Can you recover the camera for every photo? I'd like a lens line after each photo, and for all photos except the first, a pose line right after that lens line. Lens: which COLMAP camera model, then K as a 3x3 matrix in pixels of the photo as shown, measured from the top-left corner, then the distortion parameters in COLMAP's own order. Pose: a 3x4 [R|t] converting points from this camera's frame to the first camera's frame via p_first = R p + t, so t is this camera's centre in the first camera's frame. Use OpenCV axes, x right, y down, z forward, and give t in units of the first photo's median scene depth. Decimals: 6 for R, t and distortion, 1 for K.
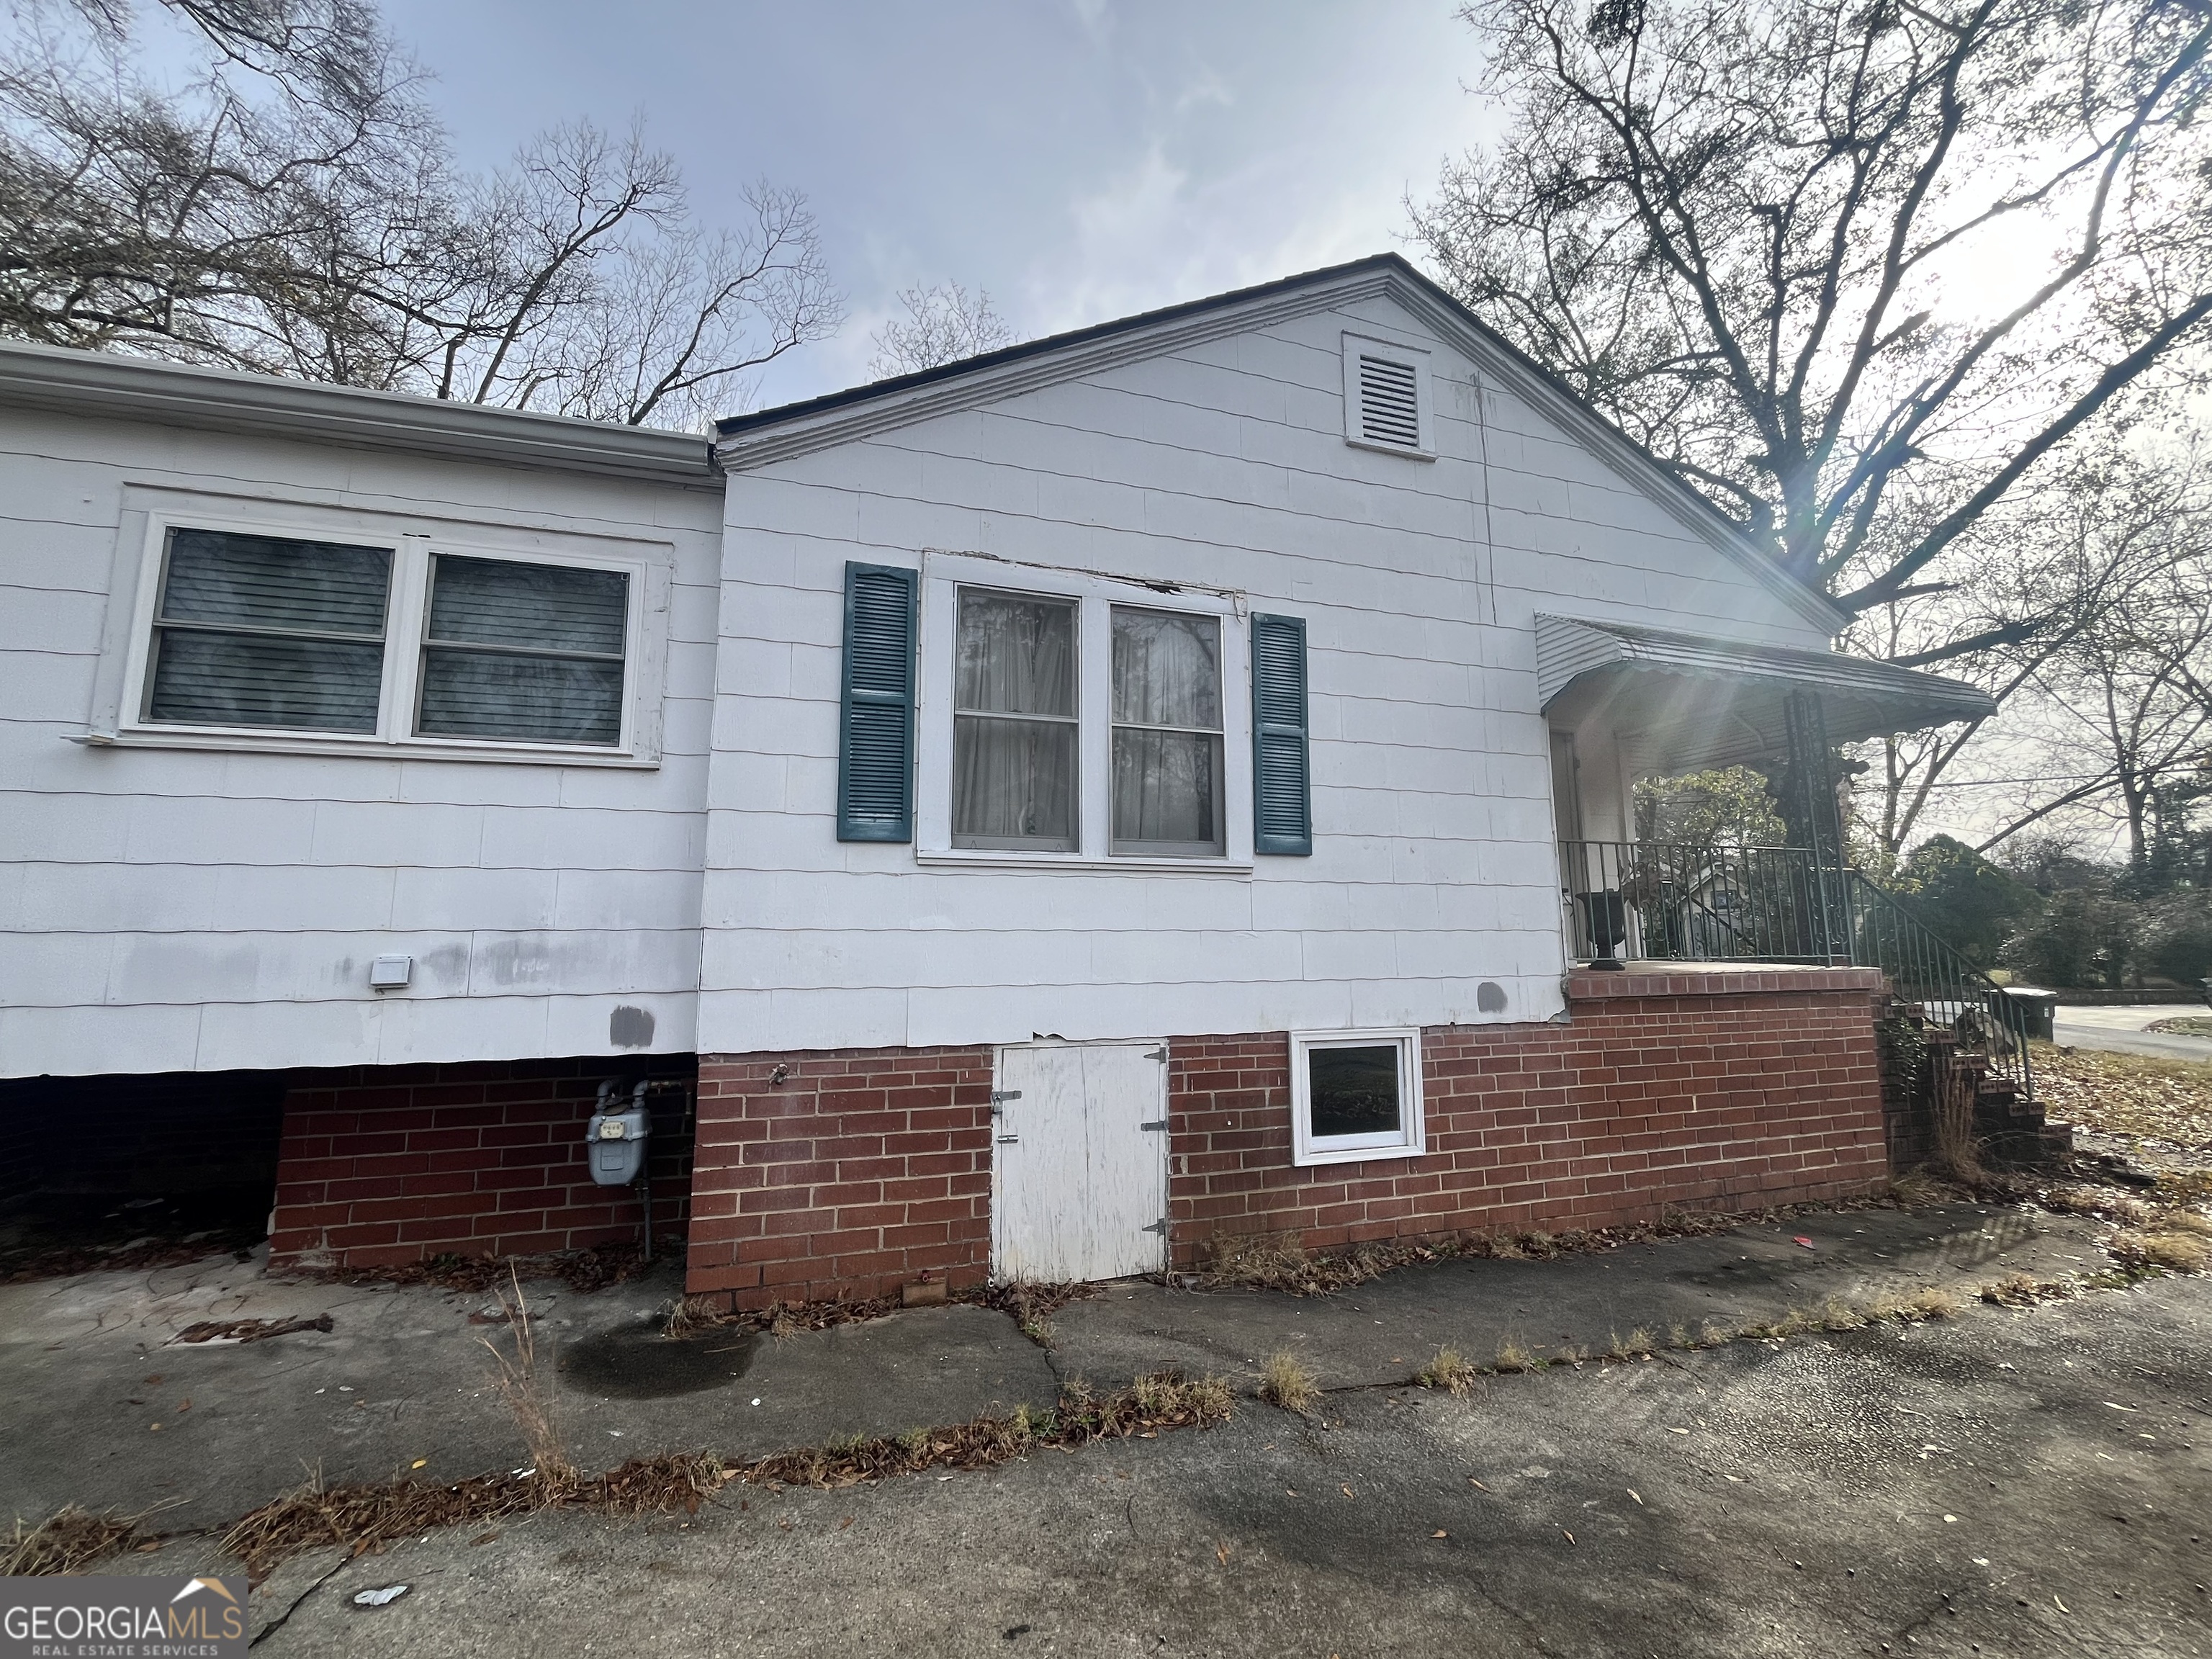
lens RADIAL K [[886.3, 0, 1106.0], [0, 886.3, 829.5], [0, 0, 1]] dist [-0.001227, -0.000833]
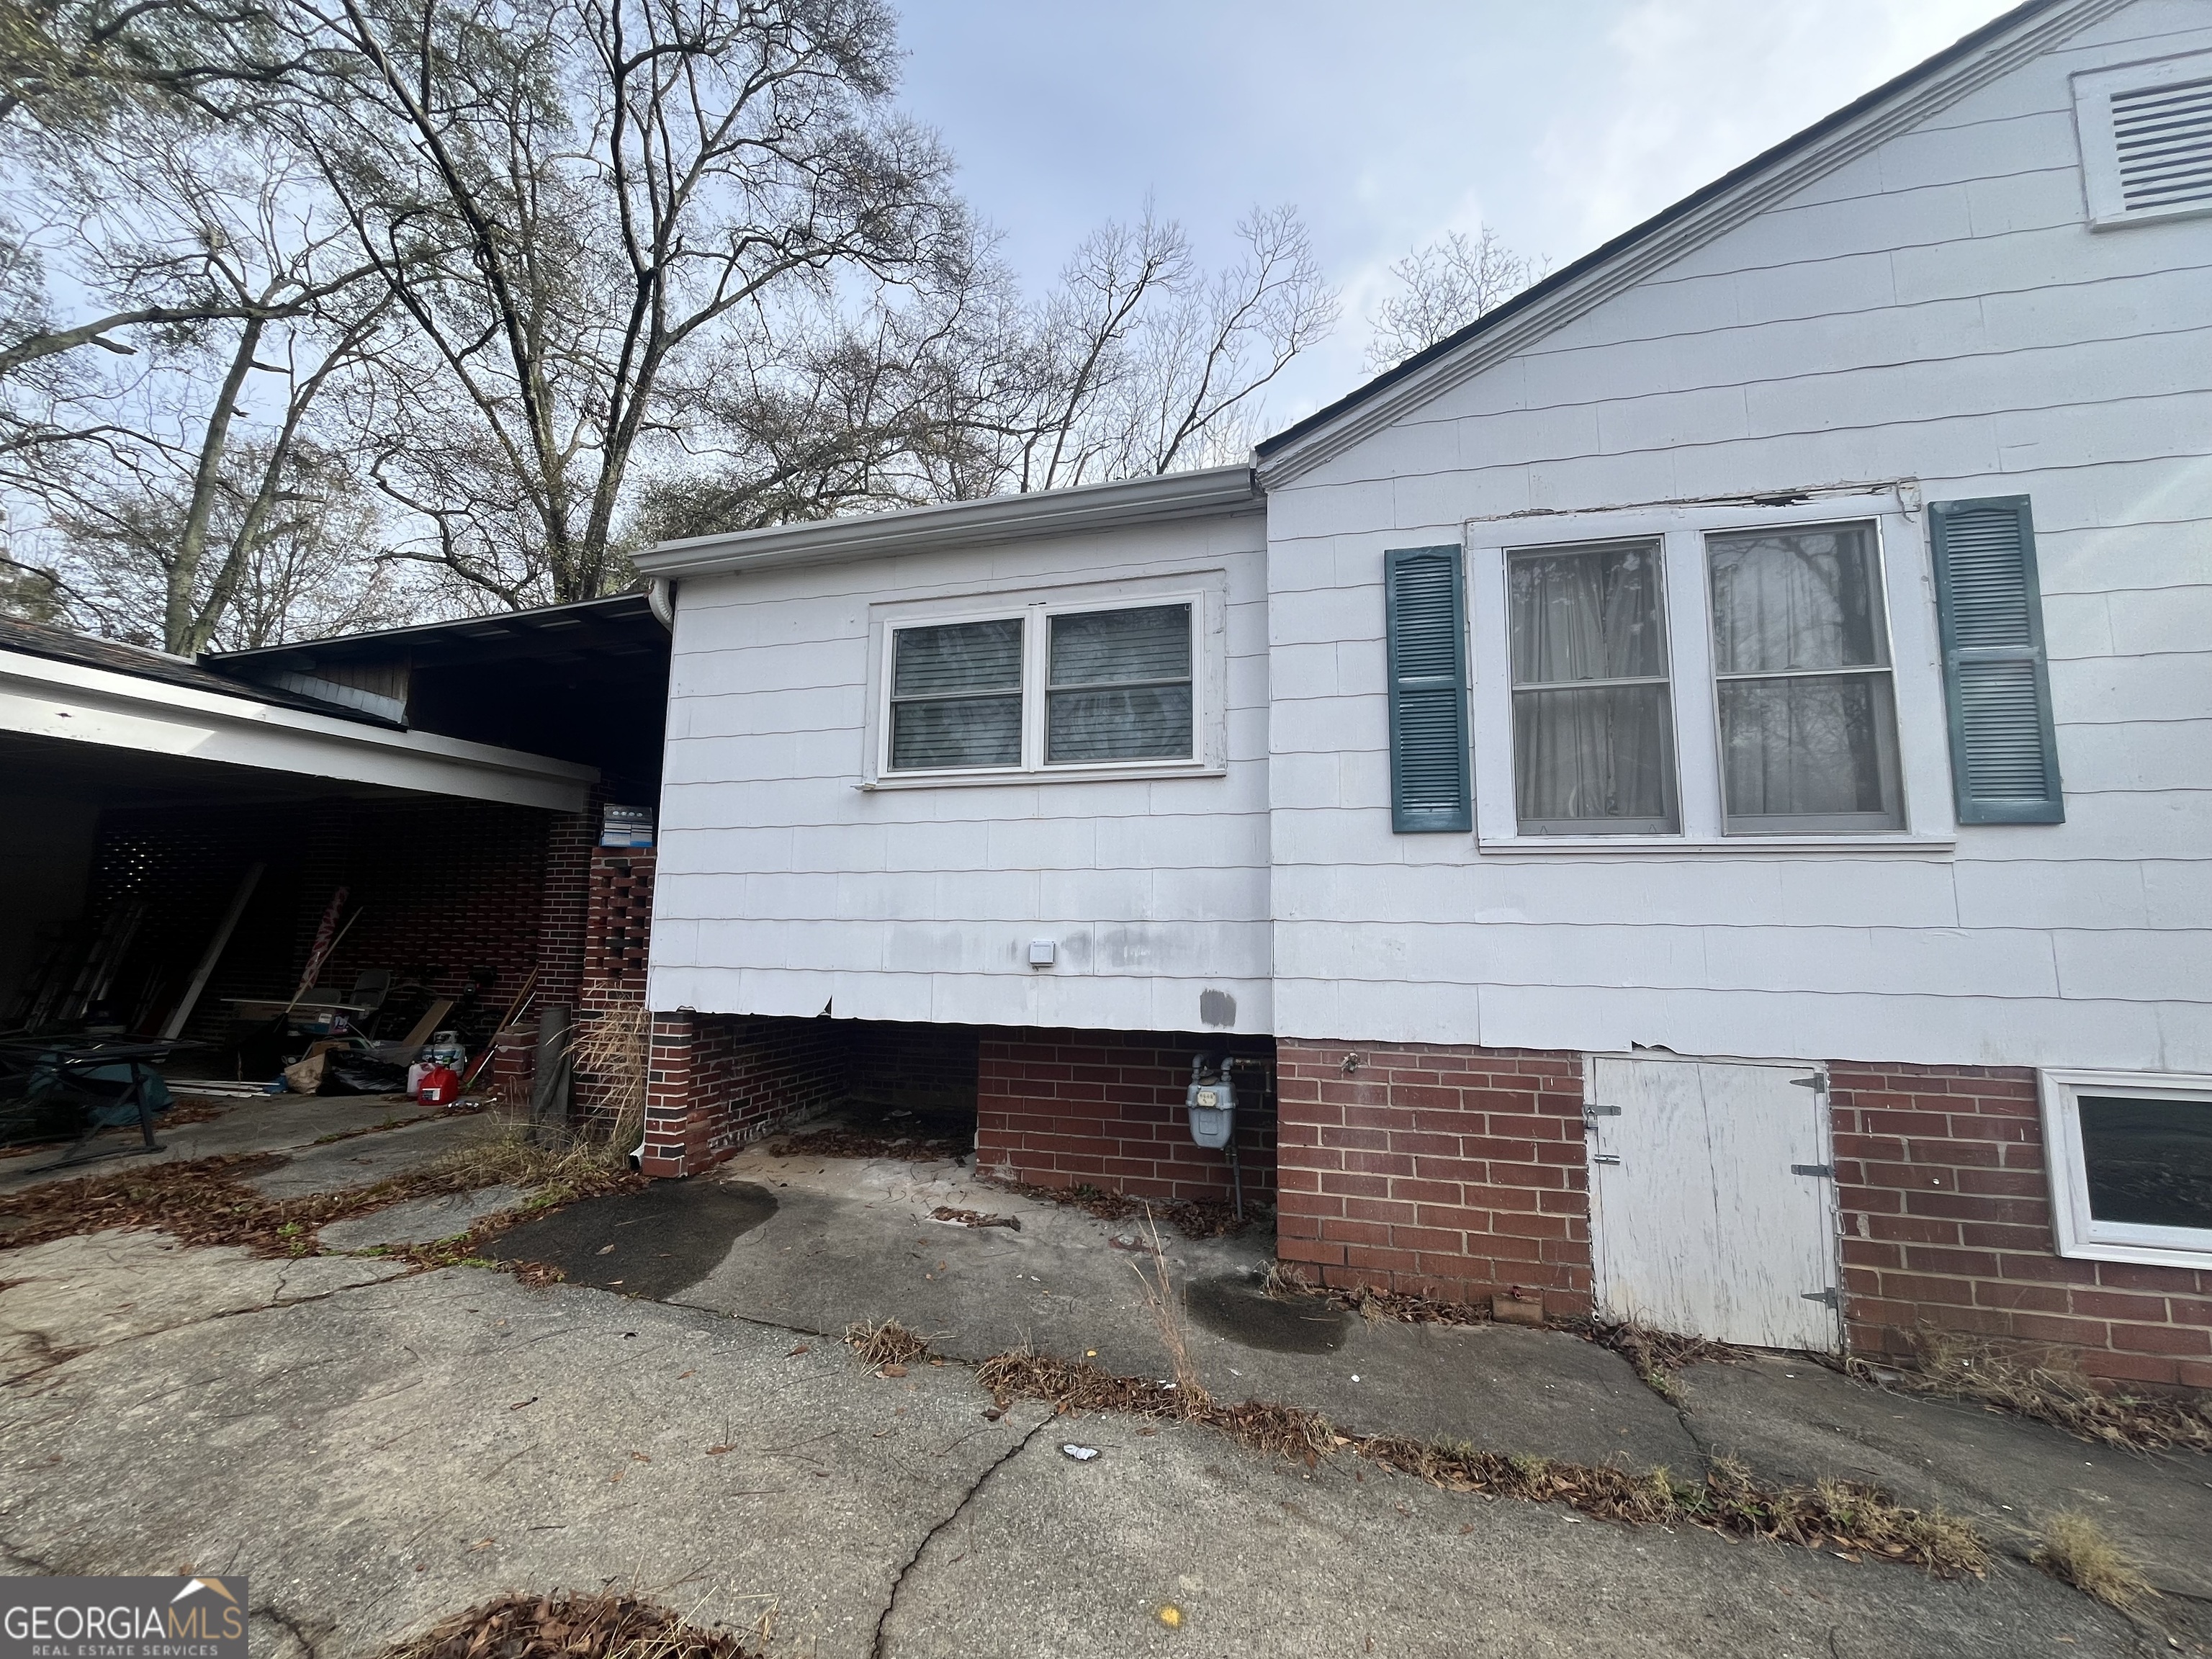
lens RADIAL K [[889.3, 0, 1106.0], [0, 889.3, 829.5], [0, 0, 1]] dist [-0.000606, 0.000313]
pose [[0.845941, -0.047654, -0.531142, -0.047243], [0.051956, 0.998626, -0.006849, -0.001200], [0.530739, -0.021802, 0.847255, -0.016386]]
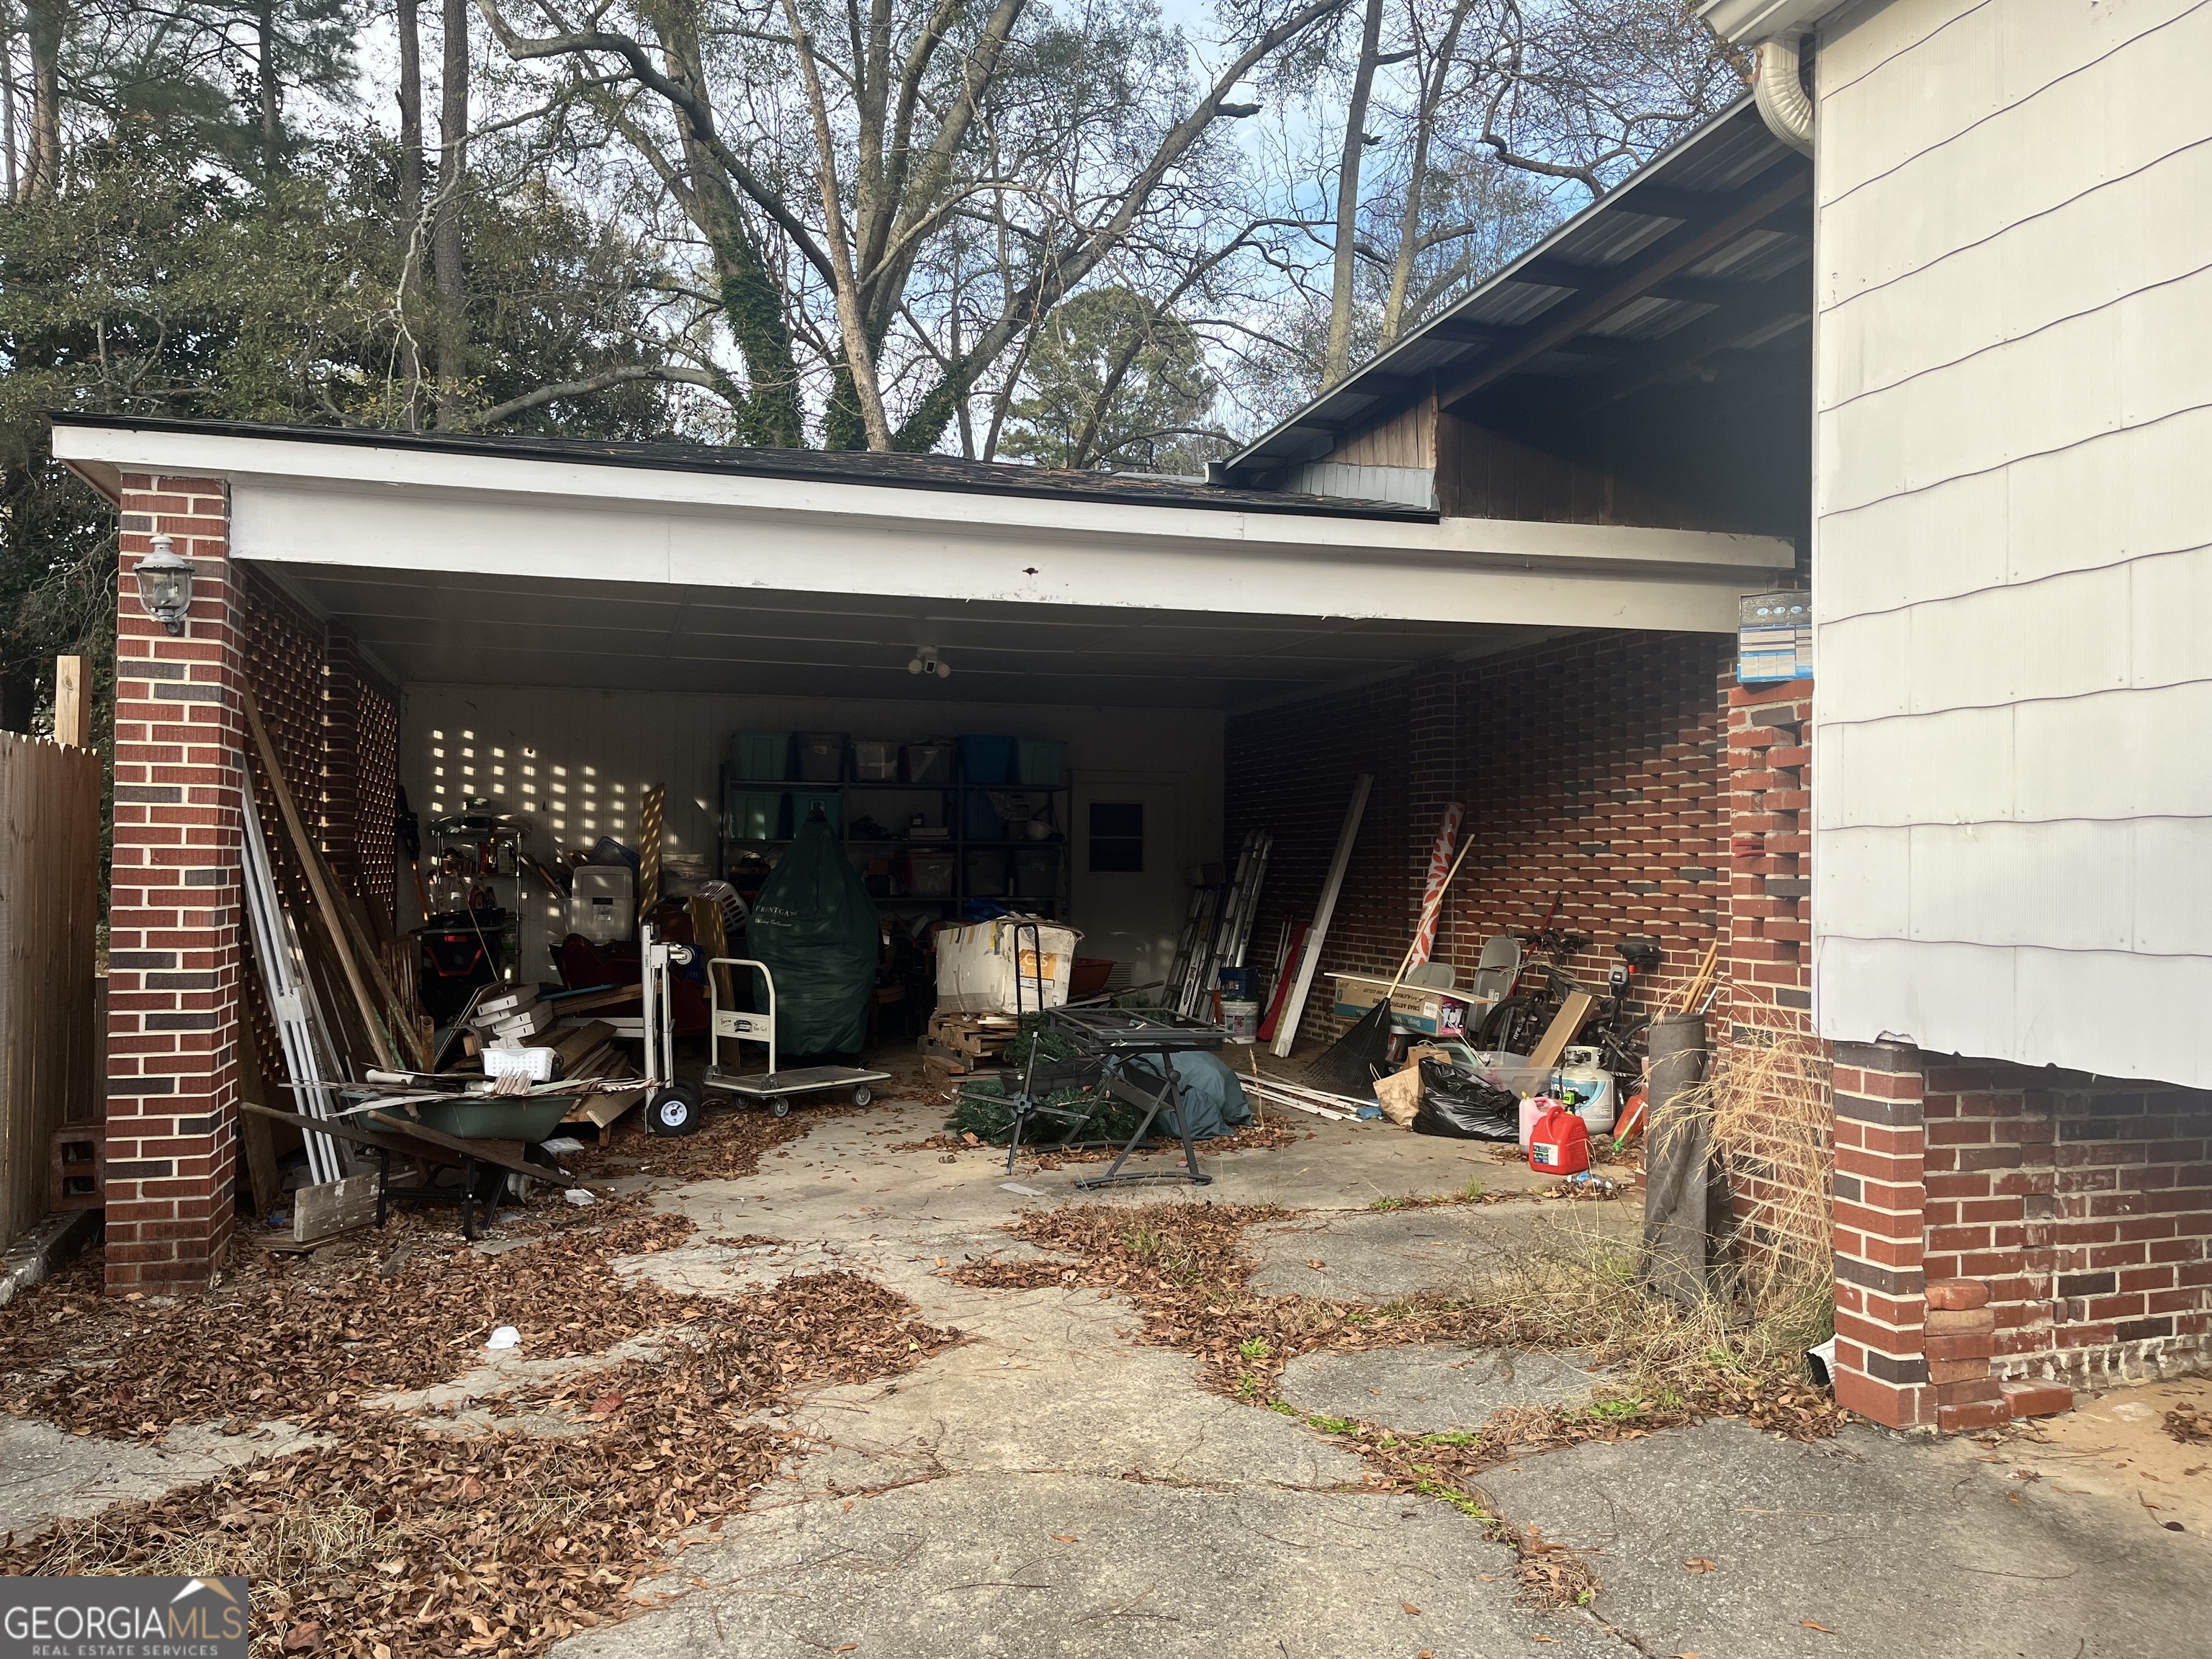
lens RADIAL K [[1660.7, 0, 1106.0], [0, 1660.7, 829.5], [0, 0, 1]] dist [0.064091, -0.087379]
pose [[0.004551, -0.021656, -0.999755, -0.219408], [0.116484, 0.992971, -0.020979, 0.050707], [0.993182, -0.116360, 0.007042, 0.246574]]
